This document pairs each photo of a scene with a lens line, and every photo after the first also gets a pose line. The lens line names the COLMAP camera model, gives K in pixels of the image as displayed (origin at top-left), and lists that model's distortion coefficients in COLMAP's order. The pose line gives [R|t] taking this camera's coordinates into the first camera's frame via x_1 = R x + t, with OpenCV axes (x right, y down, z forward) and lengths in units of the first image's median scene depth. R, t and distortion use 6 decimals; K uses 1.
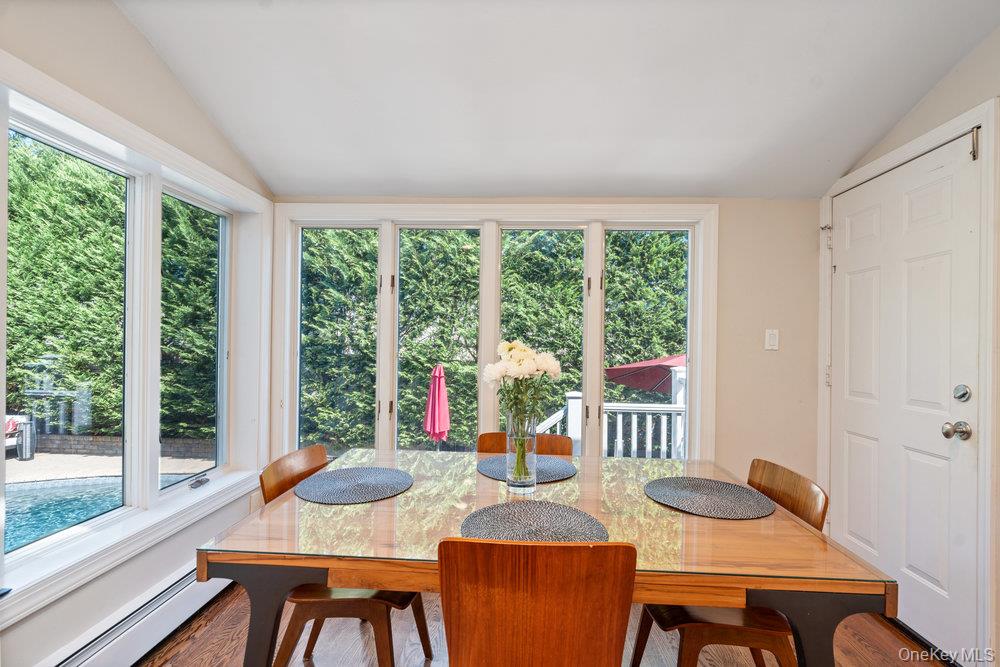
lens RADIAL K [[458.0, 0, 494.0], [0, 458.0, 336.7], [0, 0, 1]] dist [0.000382, 0.000022]
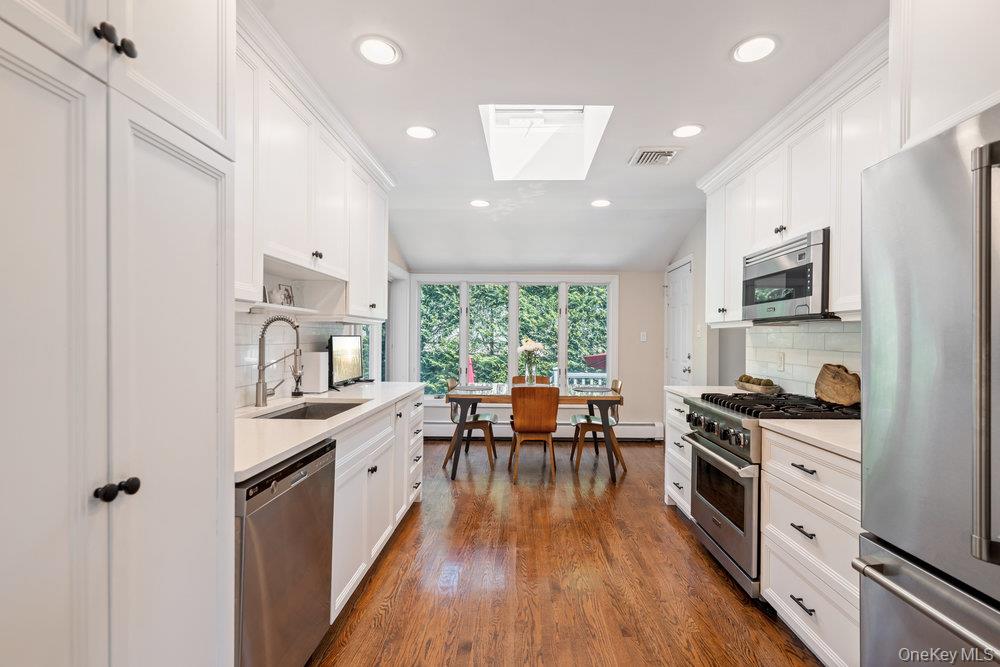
lens RADIAL K [[458.0, 0, 505.5], [0, 458.0, 335.5], [0, 0, 1]] dist [0.000382, 0.000022]
pose [[0.999728, -0.007905, 0.021922, -0.030438], [0.007813, 0.999960, 0.004312, -0.004806], [-0.021955, -0.004140, 0.999750, -0.365021]]
